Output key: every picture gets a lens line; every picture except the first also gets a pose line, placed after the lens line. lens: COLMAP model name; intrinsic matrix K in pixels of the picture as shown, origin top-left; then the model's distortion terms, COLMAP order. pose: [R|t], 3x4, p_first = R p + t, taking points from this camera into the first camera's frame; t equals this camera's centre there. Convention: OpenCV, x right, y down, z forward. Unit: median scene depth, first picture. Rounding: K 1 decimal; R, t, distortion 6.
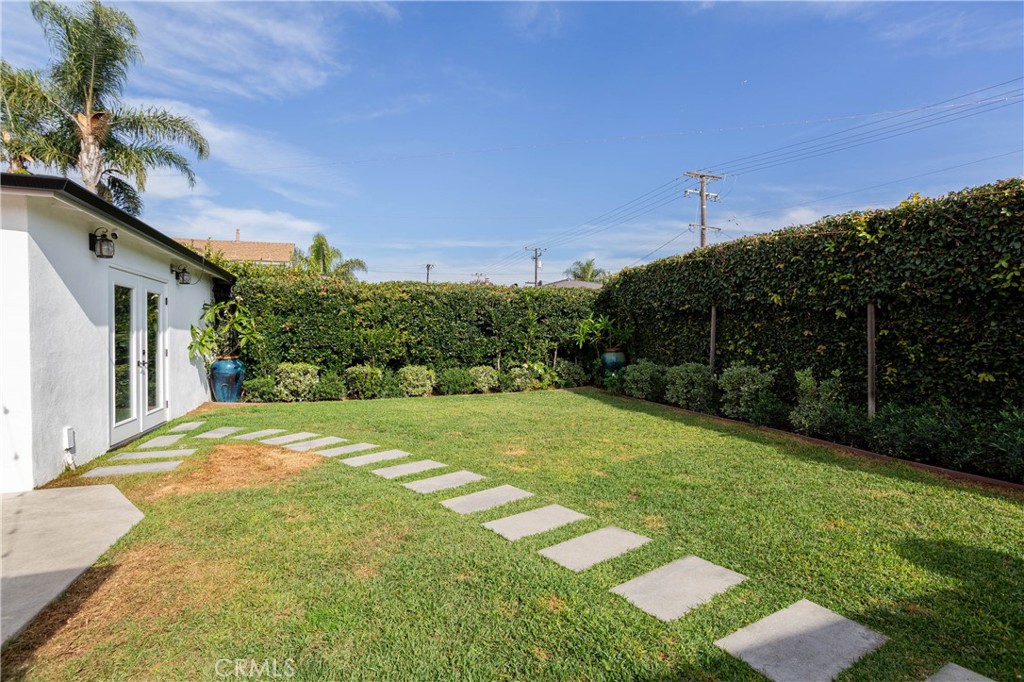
lens RADIAL K [[494.2, 0, 512.0], [0, 494.2, 341.0], [0, 0, 1]] dist [0.002048, 0.000478]
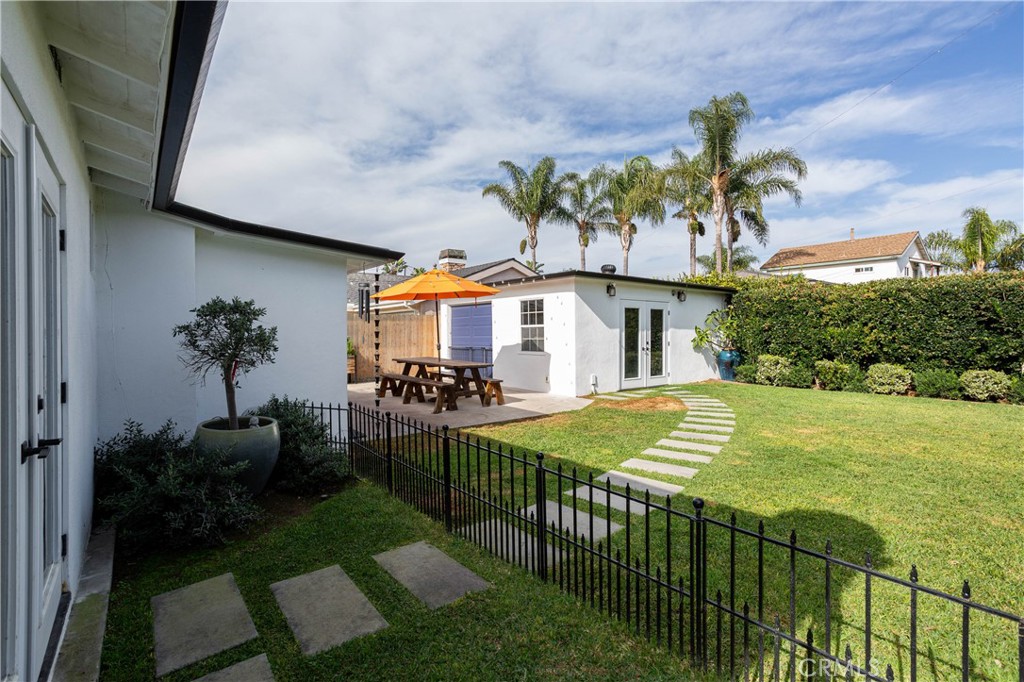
lens RADIAL K [[494.2, 0, 512.0], [0, 494.2, 341.0], [0, 0, 1]] dist [0.002048, 0.000478]
pose [[0.351267, 0.018808, -0.936086, 0.495786], [-0.010100, 0.999816, 0.016299, -0.005084], [0.936221, 0.003730, 0.351393, -0.064947]]
